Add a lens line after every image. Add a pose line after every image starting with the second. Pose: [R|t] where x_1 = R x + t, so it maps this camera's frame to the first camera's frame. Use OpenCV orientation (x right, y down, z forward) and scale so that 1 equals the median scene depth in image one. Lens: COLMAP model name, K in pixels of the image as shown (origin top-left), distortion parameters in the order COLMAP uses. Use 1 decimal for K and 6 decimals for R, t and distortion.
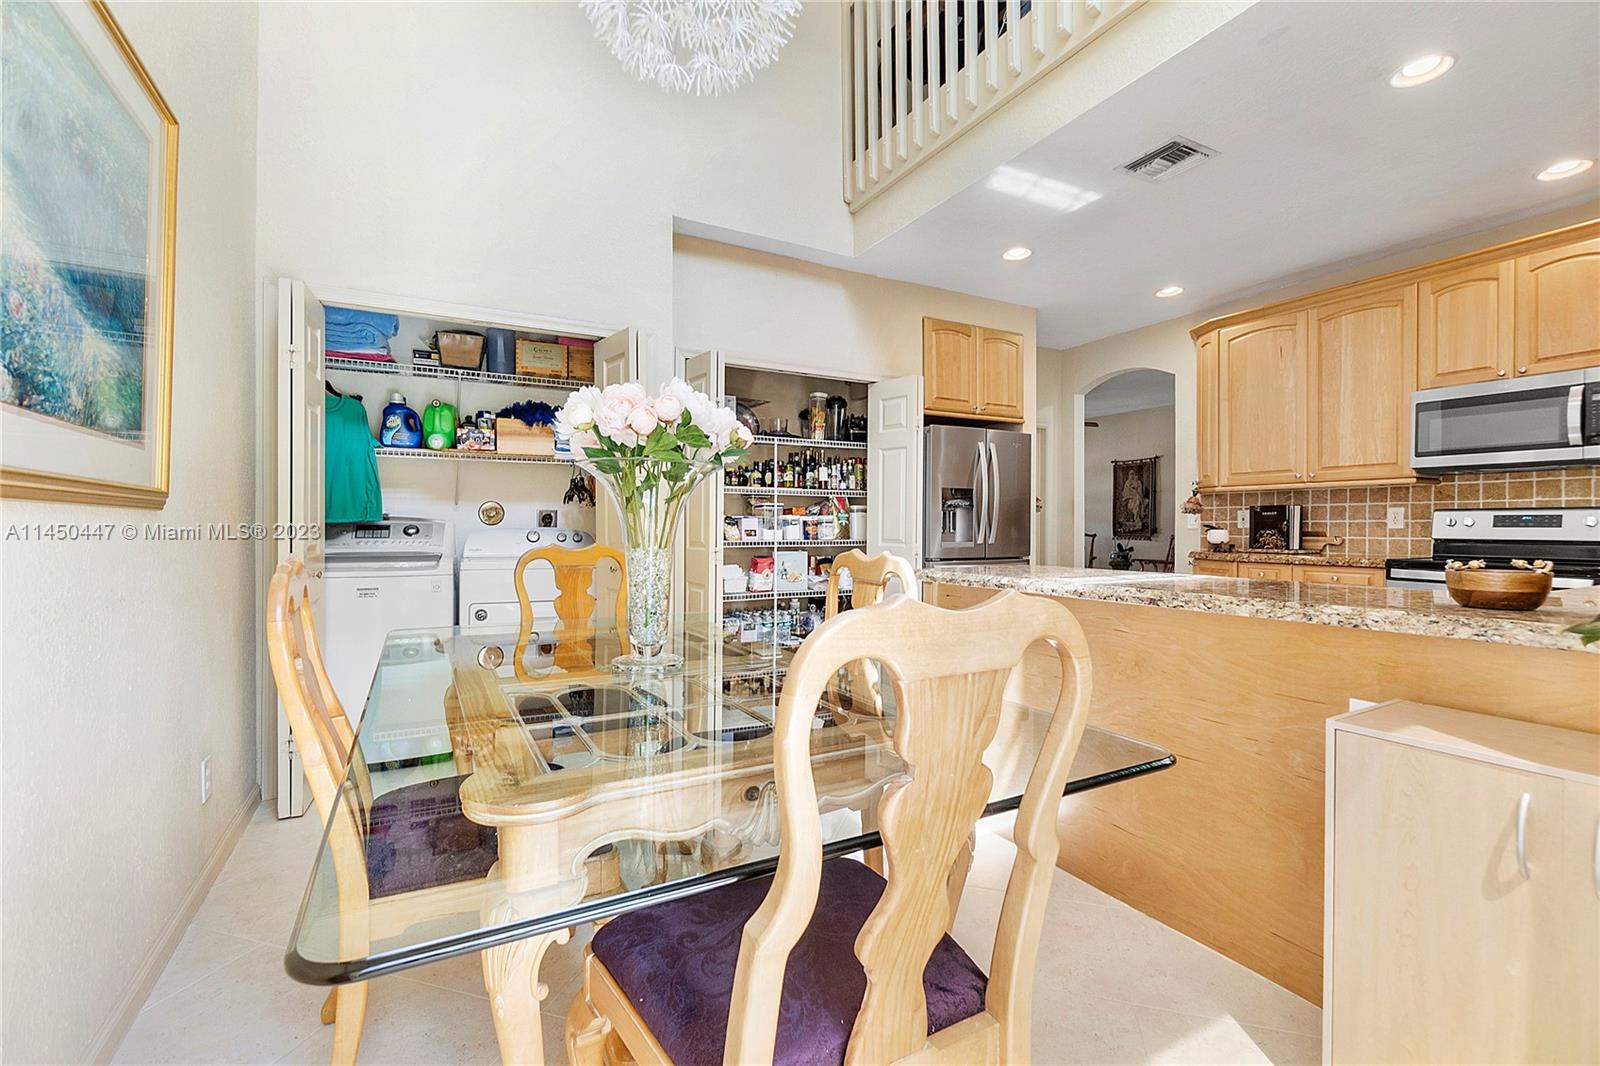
lens RADIAL K [[691.0, 0, 795.8], [0, 691.0, 530.7], [0, 0, 1]] dist [-0.004663, 0.000452]
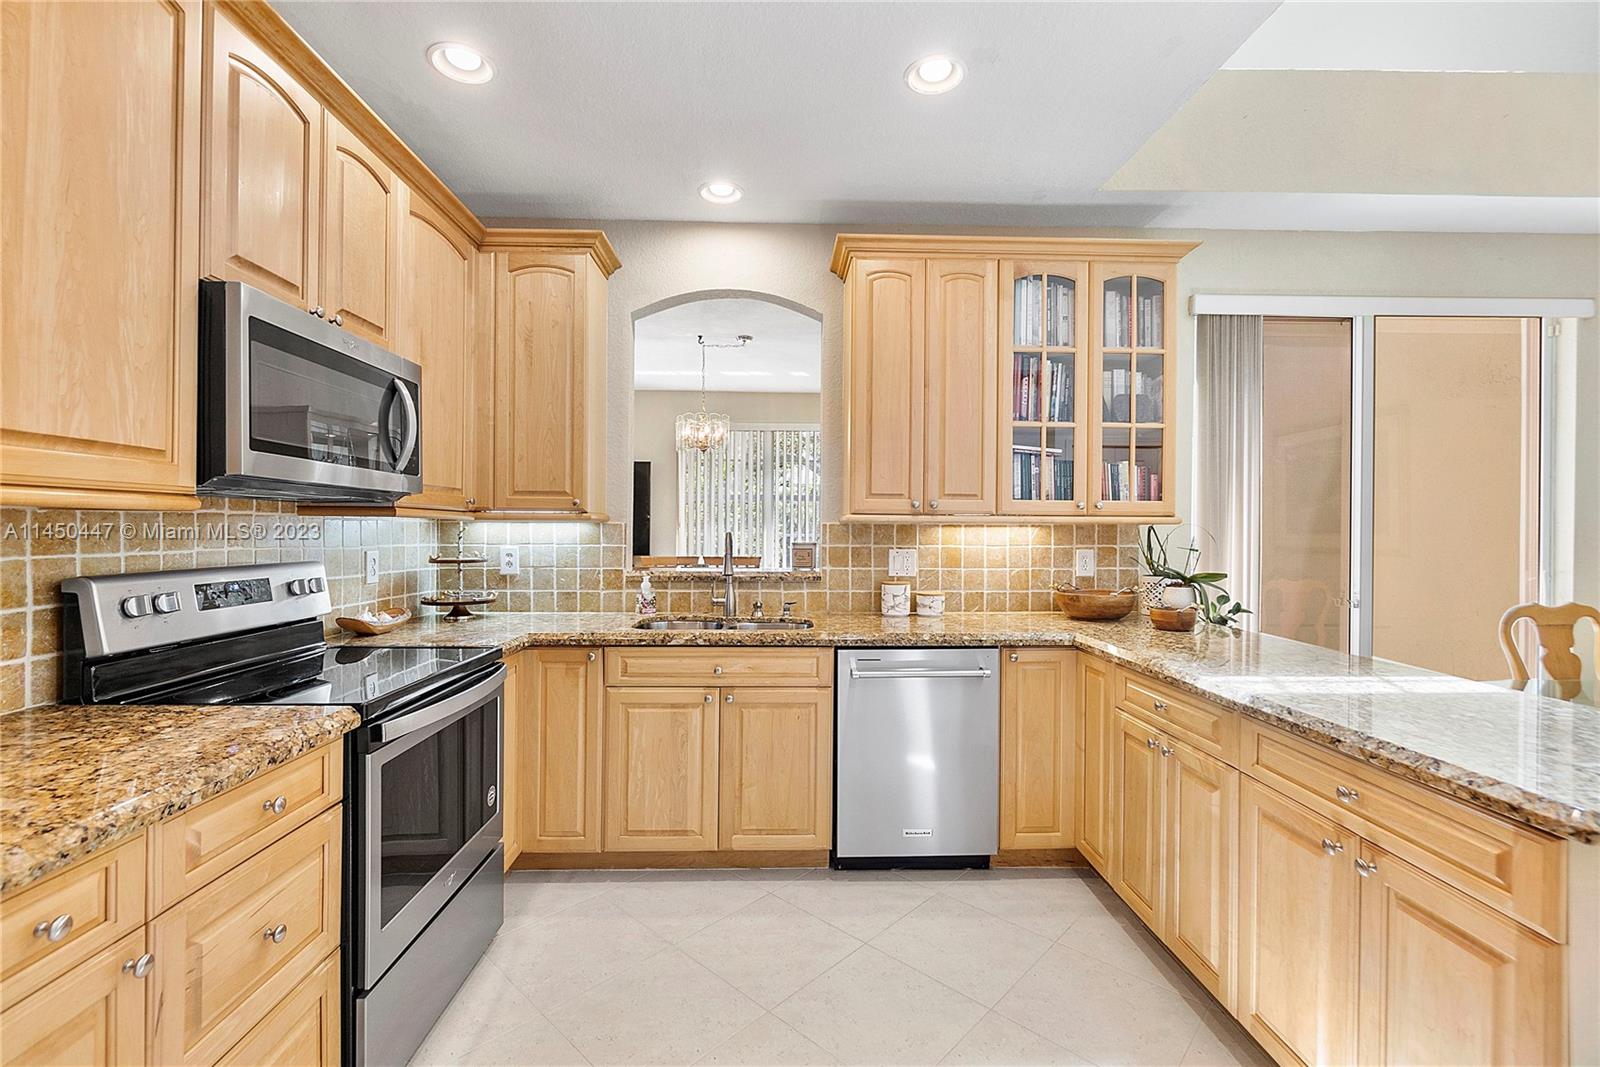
lens RADIAL K [[691.0, 0, 793.9], [0, 691.0, 529.9], [0, 0, 1]] dist [-0.004663, 0.000452]
pose [[-0.892035, -0.006857, 0.451915, 0.390831], [-0.004054, 0.999966, 0.007172, -0.057311], [-0.451949, 0.004566, -0.892032, 1.088419]]
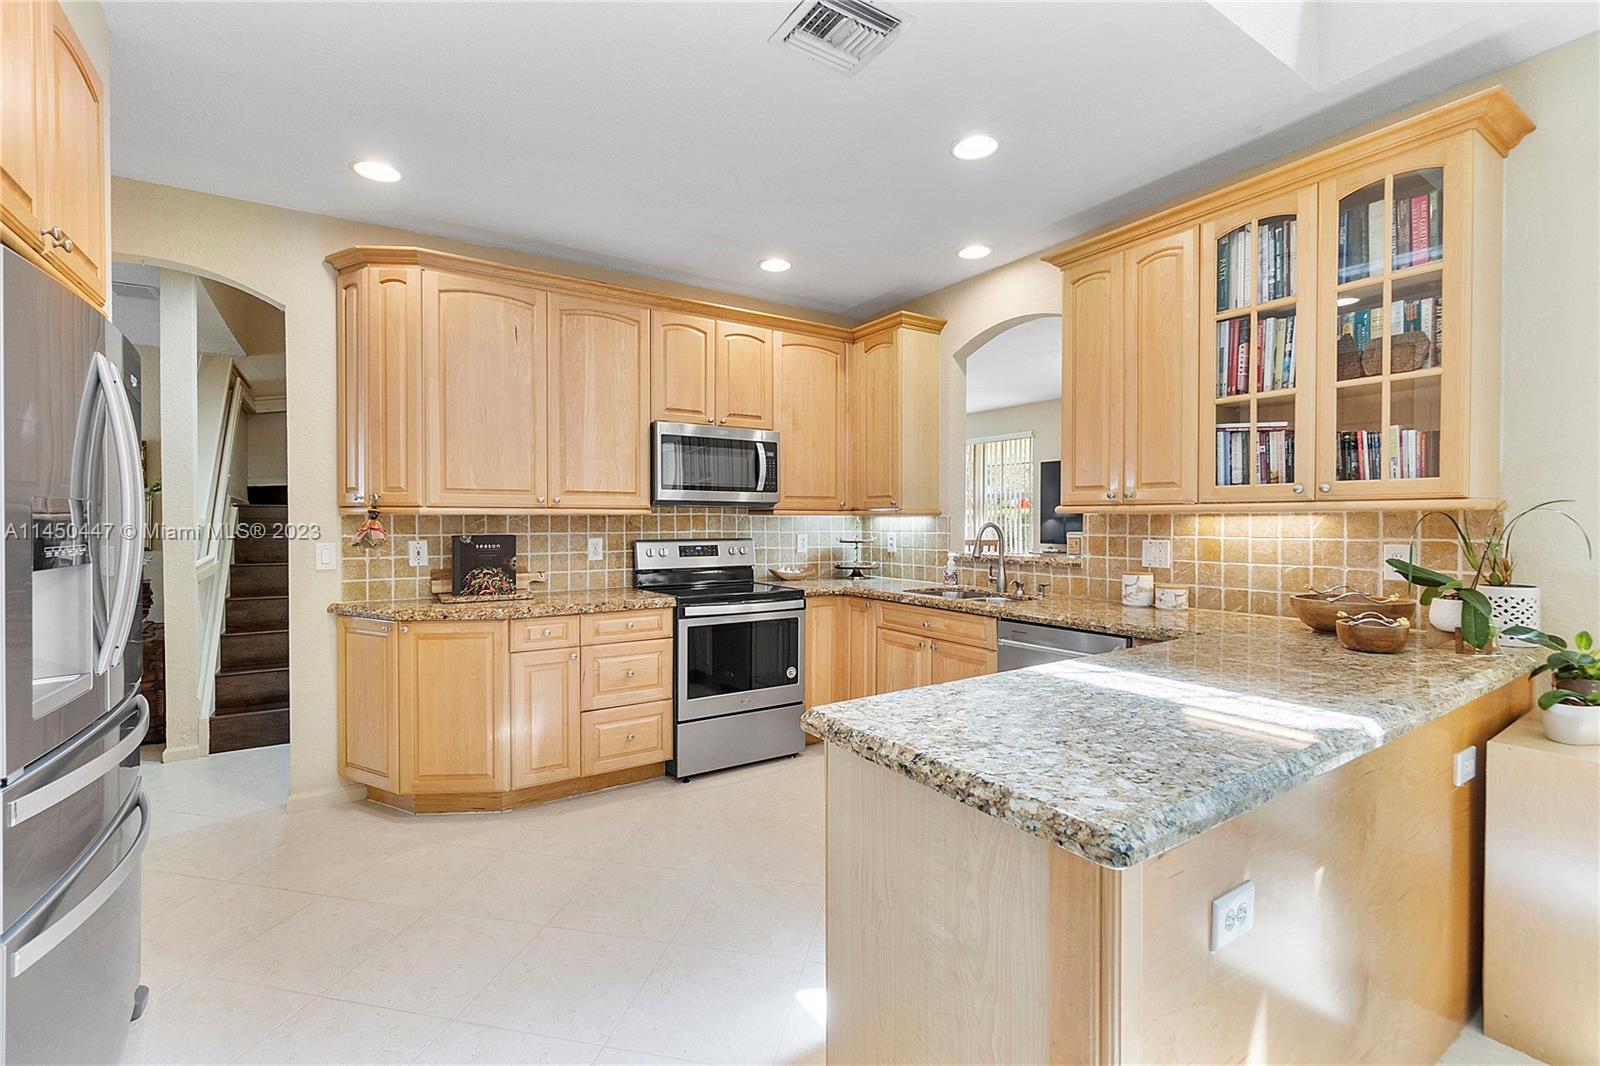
lens RADIAL K [[691.0, 0, 796.7], [0, 691.0, 528.5], [0, 0, 1]] dist [-0.004663, 0.000452]
pose [[-0.083212, -0.012966, 0.996448, -0.082075], [0.007822, 0.999876, 0.013664, -0.056353], [-0.996501, 0.008932, -0.083100, 0.798531]]
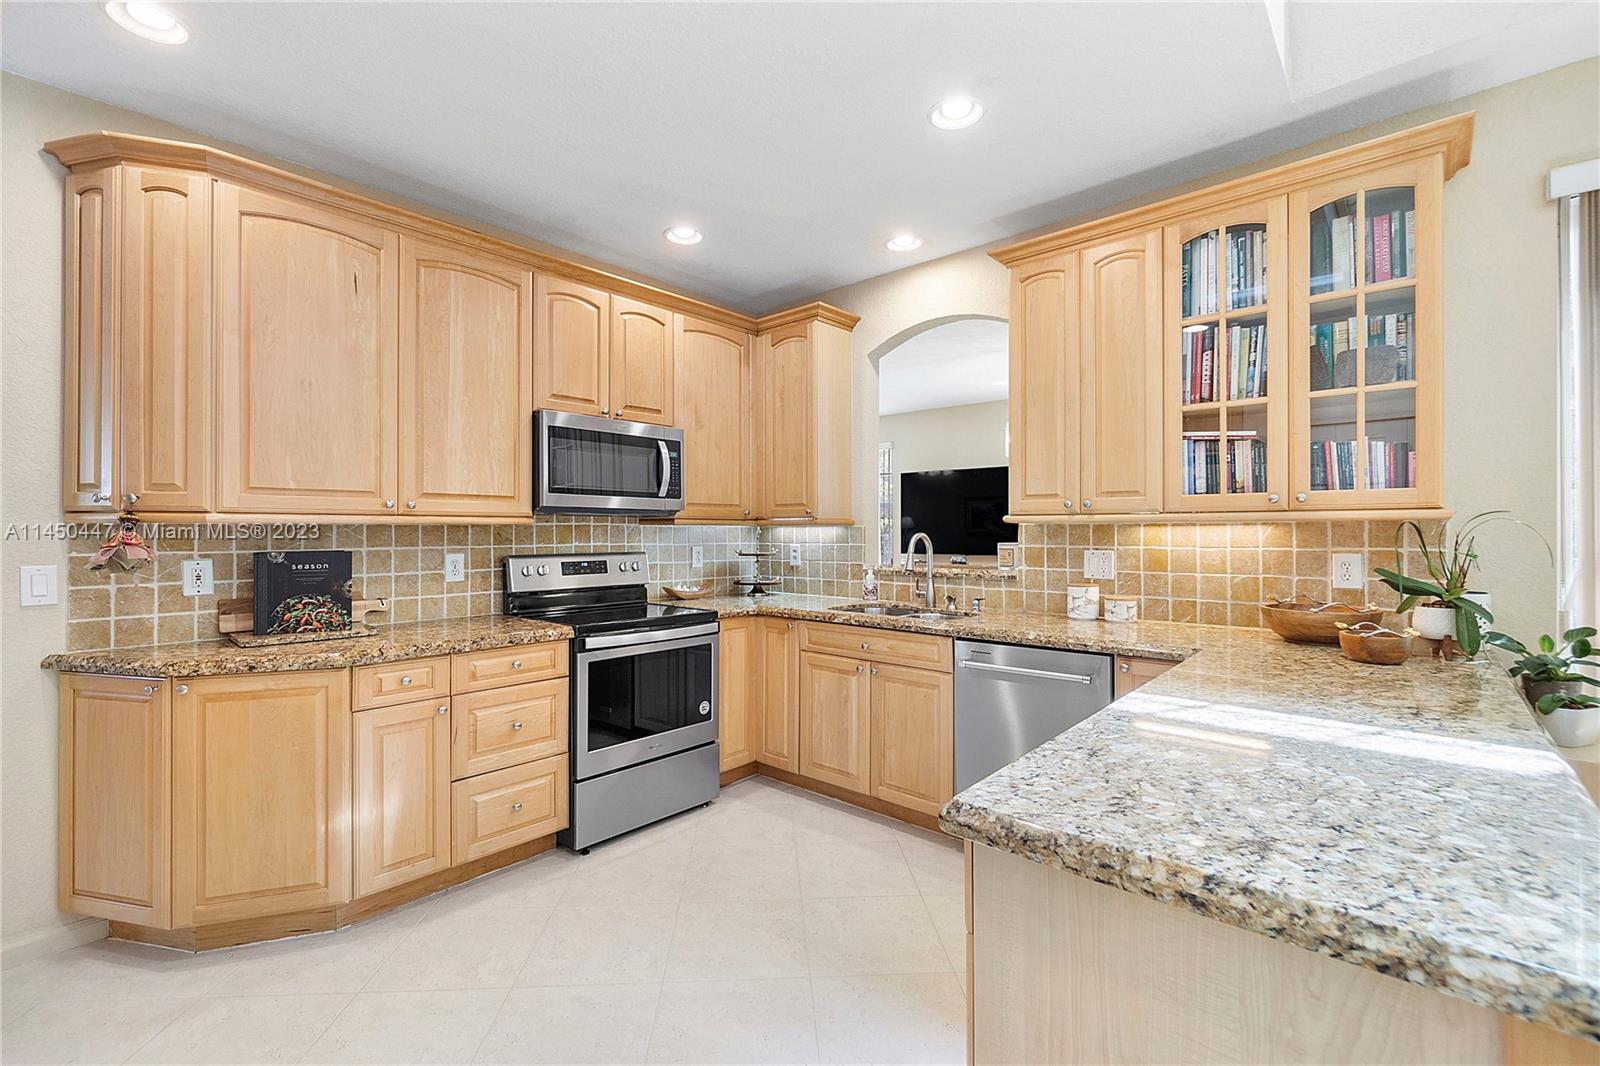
lens RADIAL K [[691.0, 0, 795.4], [0, 691.0, 528.5], [0, 0, 1]] dist [-0.004663, 0.000452]
pose [[-0.334847, 0.002464, 0.942269, 0.049604], [0.008344, 0.999965, 0.000350, -0.056893], [-0.942236, 0.007979, -0.334856, 0.894993]]
